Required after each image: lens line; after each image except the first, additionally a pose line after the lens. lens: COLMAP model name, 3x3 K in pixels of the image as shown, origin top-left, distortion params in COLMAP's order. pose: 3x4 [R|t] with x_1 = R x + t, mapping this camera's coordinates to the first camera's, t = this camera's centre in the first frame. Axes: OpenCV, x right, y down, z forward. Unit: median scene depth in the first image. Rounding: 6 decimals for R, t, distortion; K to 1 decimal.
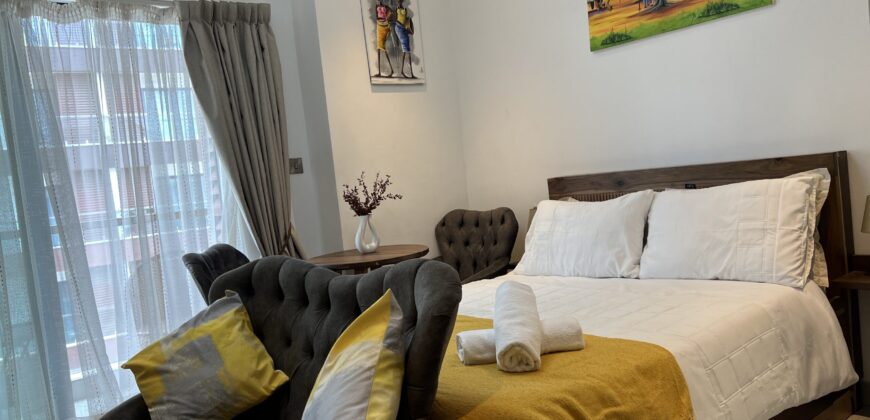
lens RADIAL K [[657.9, 0, 434.2], [0, 657.9, 215.0], [0, 0, 1]] dist [0.076696, -0.043893]
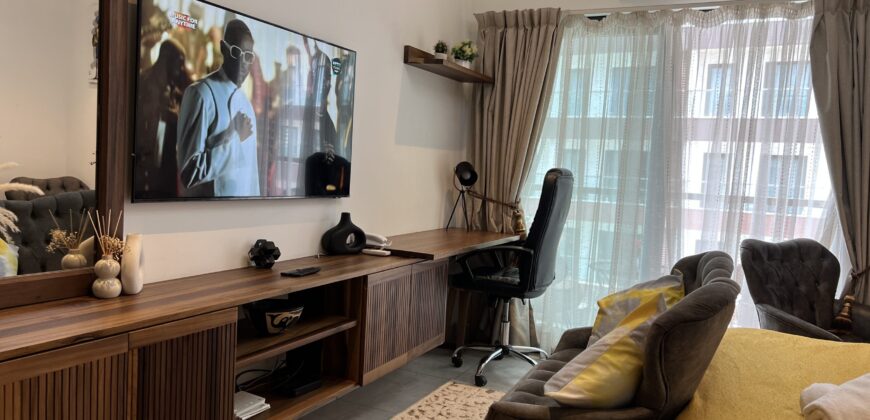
lens RADIAL K [[657.9, 0, 434.1], [0, 657.9, 203.8], [0, 0, 1]] dist [0.076696, -0.043893]
pose [[0.420774, 0.184295, -0.888248, 0.437098], [-0.150865, 0.979728, 0.131808, -0.074327], [0.894533, 0.078545, 0.440048, 0.081166]]
